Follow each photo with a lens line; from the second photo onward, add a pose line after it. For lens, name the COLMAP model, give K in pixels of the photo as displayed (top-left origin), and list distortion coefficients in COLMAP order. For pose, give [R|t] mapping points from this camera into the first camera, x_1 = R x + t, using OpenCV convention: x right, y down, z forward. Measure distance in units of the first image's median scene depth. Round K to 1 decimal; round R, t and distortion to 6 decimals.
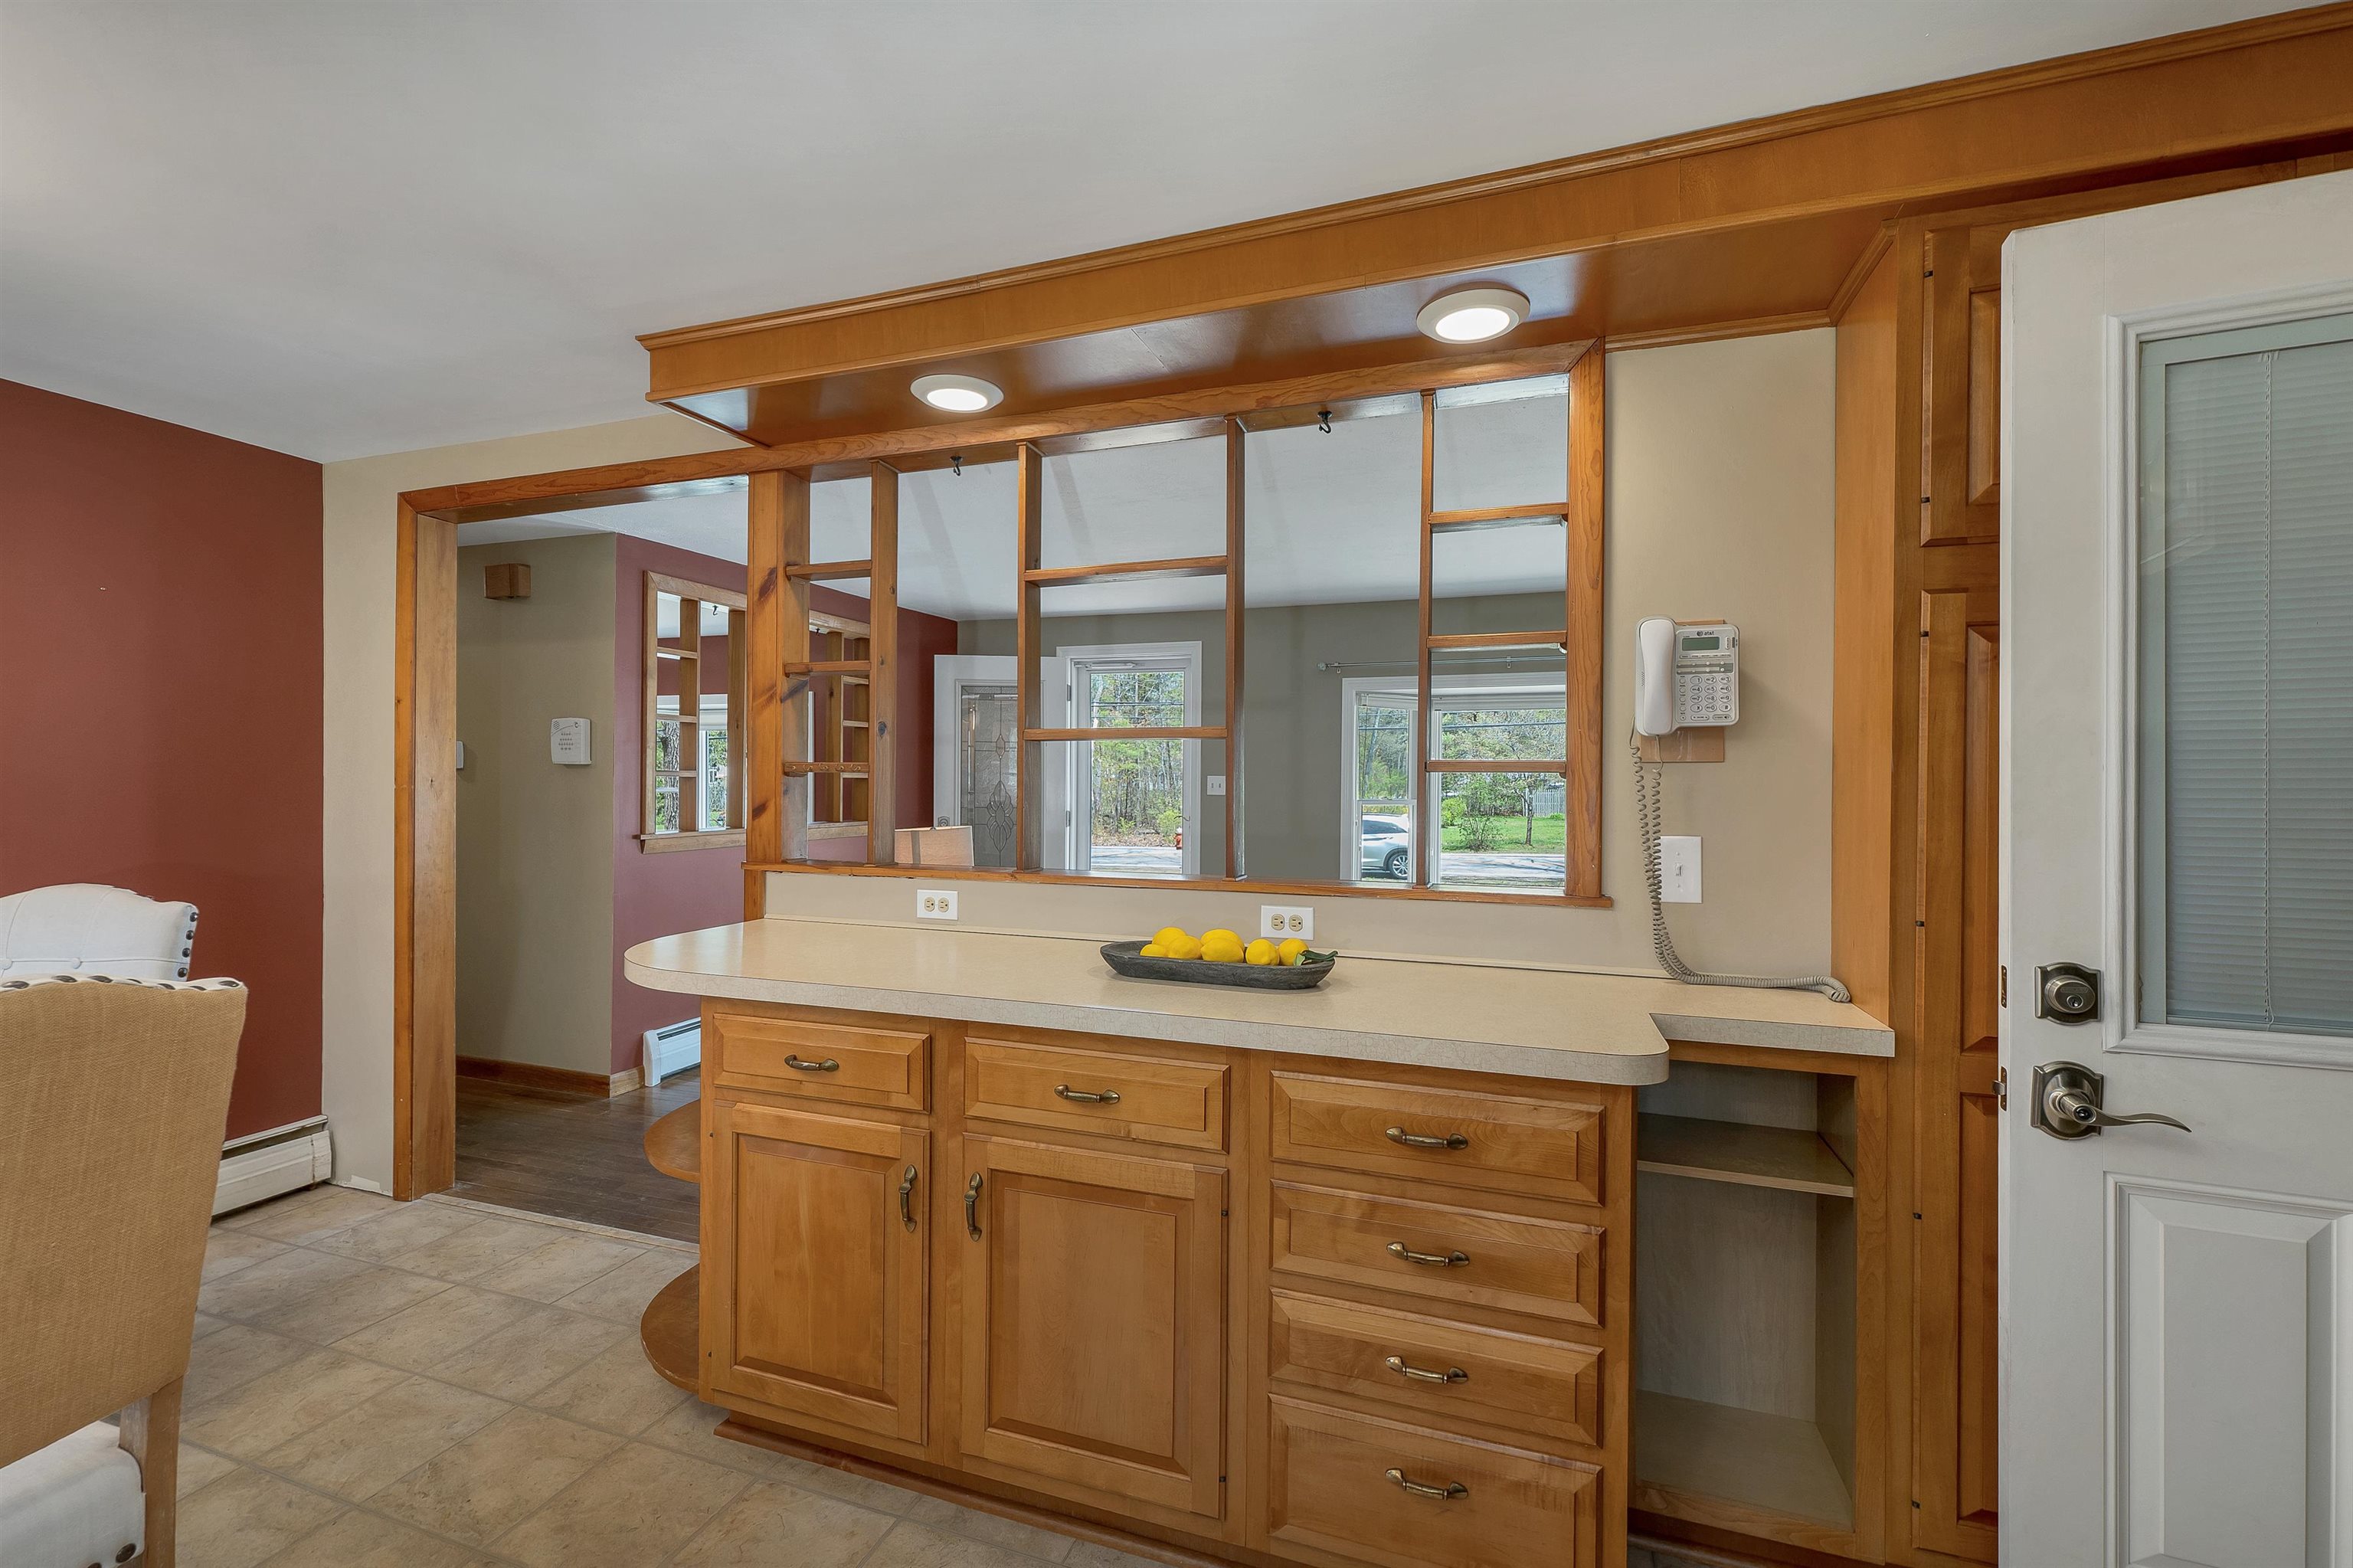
lens RADIAL K [[983.3, 0, 1145.3], [0, 983.3, 779.9], [0, 0, 1]] dist [-0.002788, -0.000291]
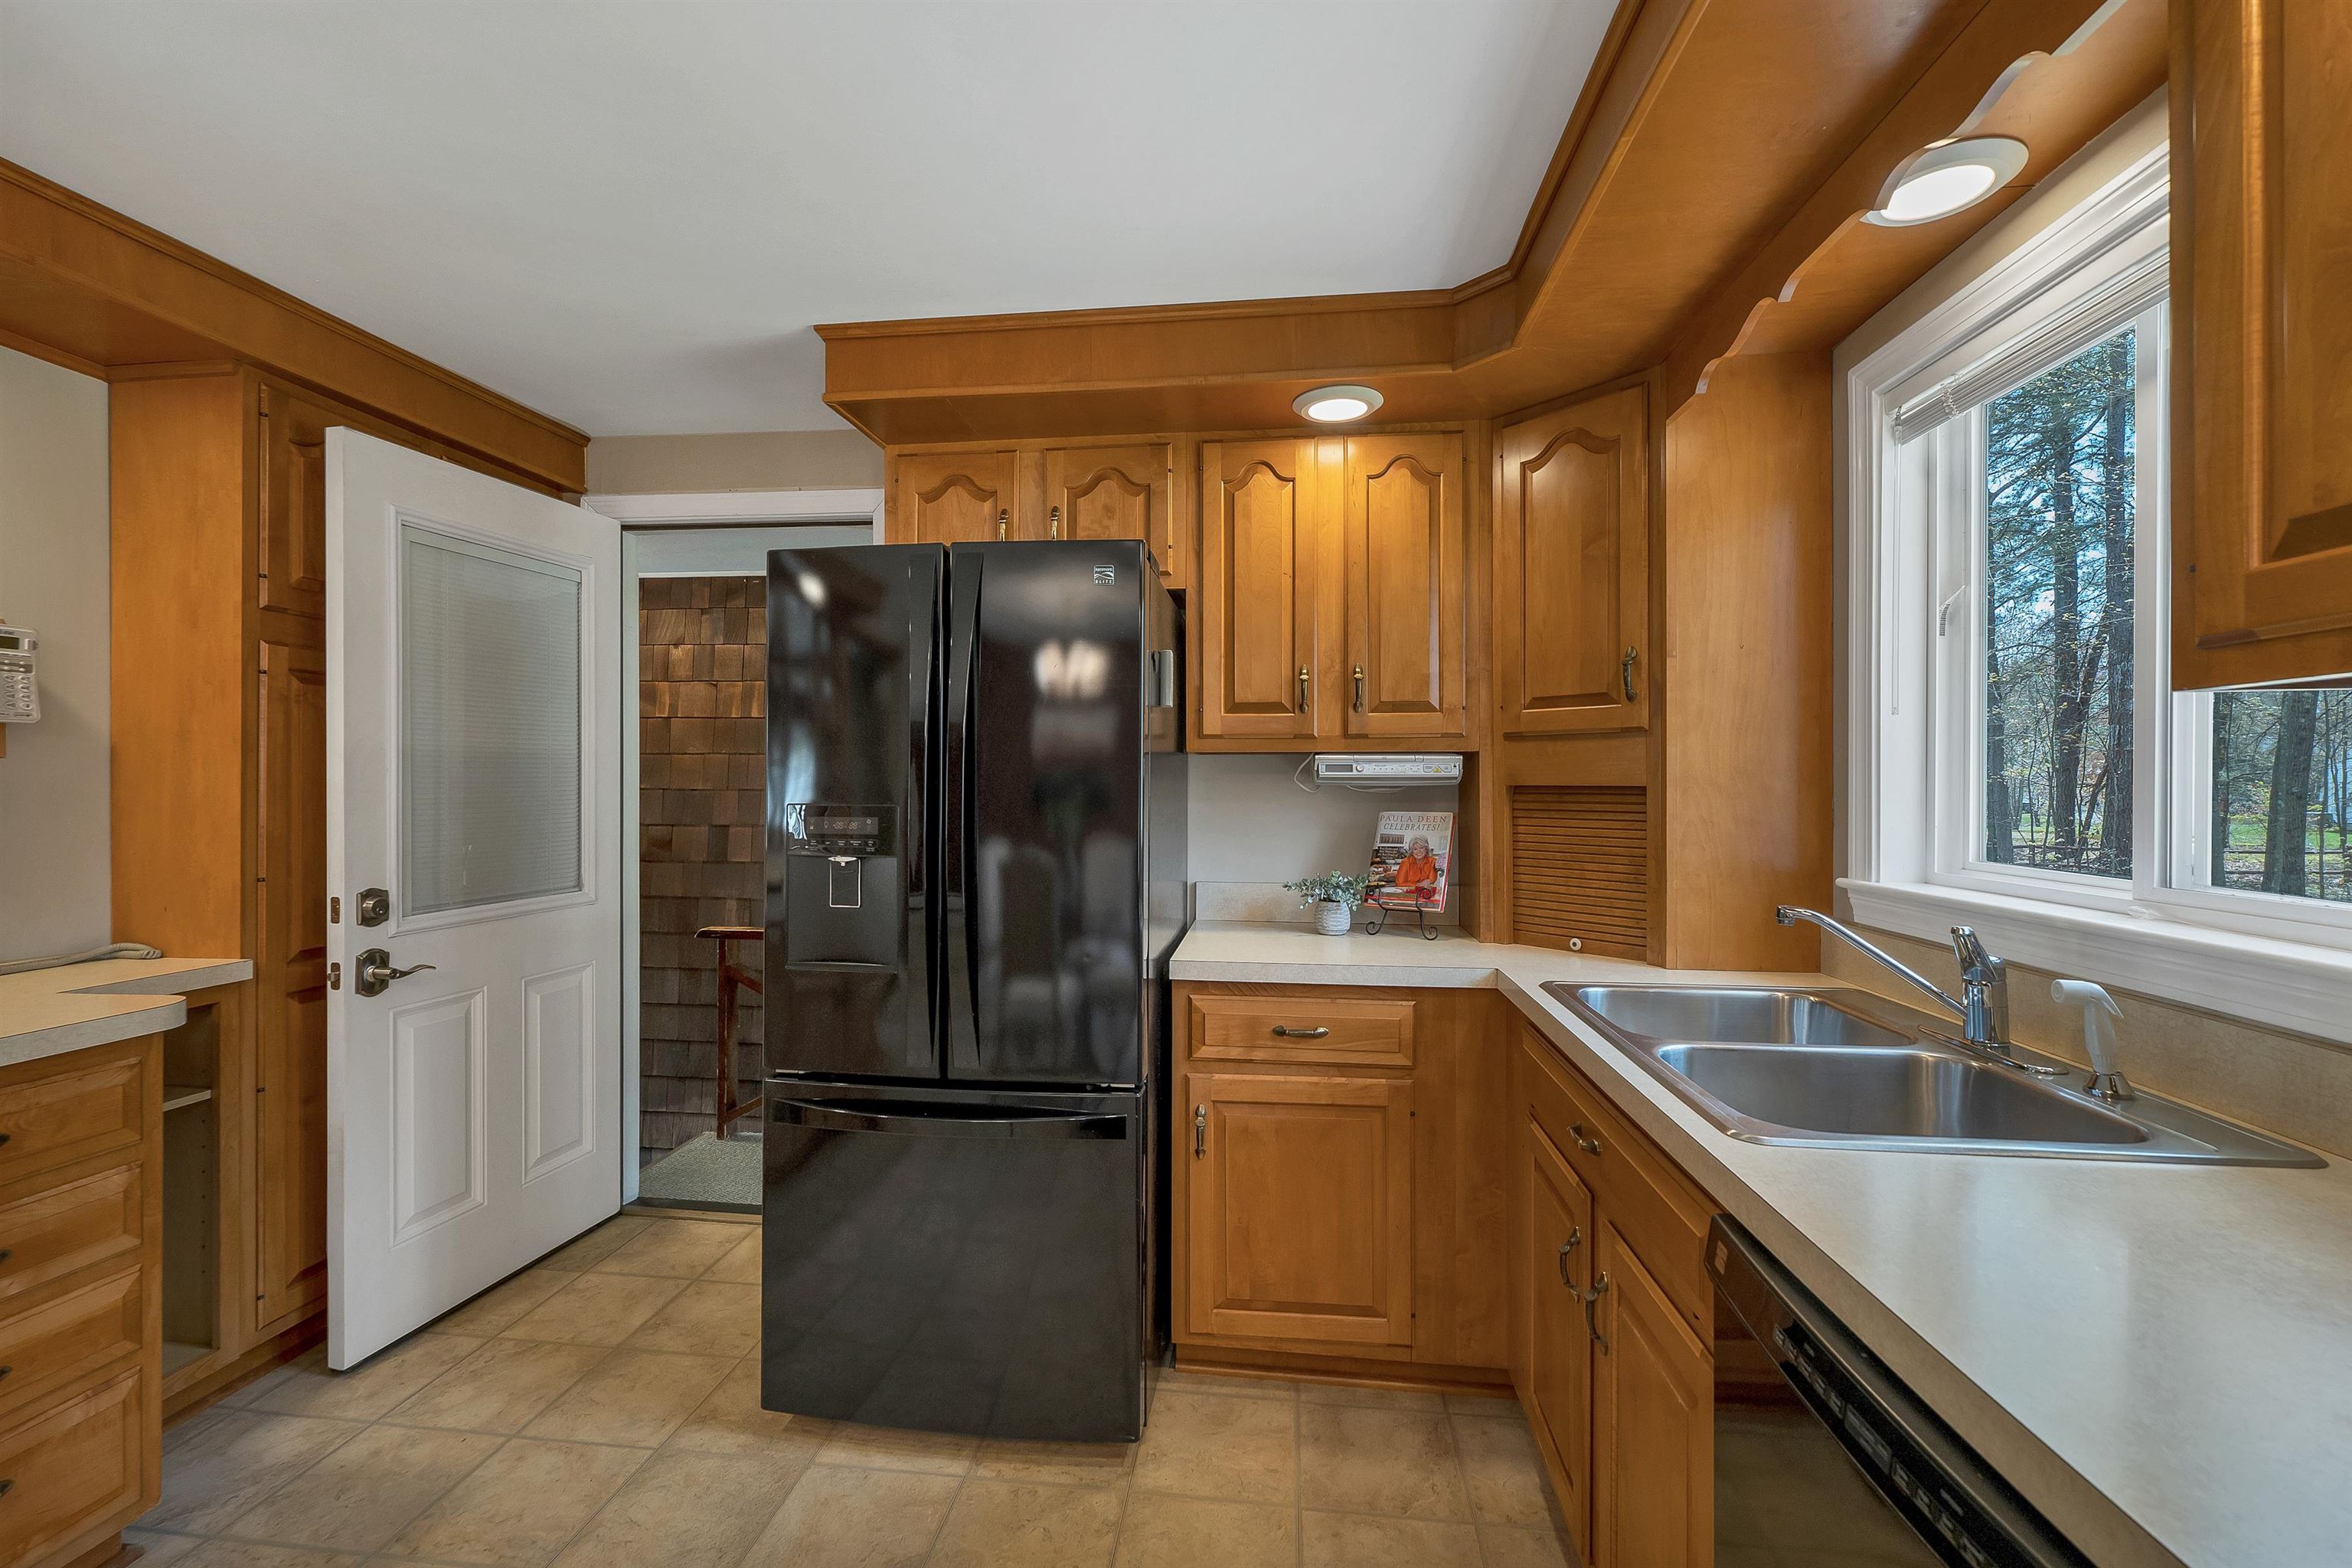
lens RADIAL K [[1012.4, 0, 1144.8], [0, 1012.4, 789.4], [0, 0, 1]] dist [0.000465, -0.000043]
pose [[-0.220687, -0.009176, 0.975302, -0.958037], [-0.006232, 0.999949, 0.007998, -0.001965], [-0.975325, -0.004313, -0.220733, 0.102385]]
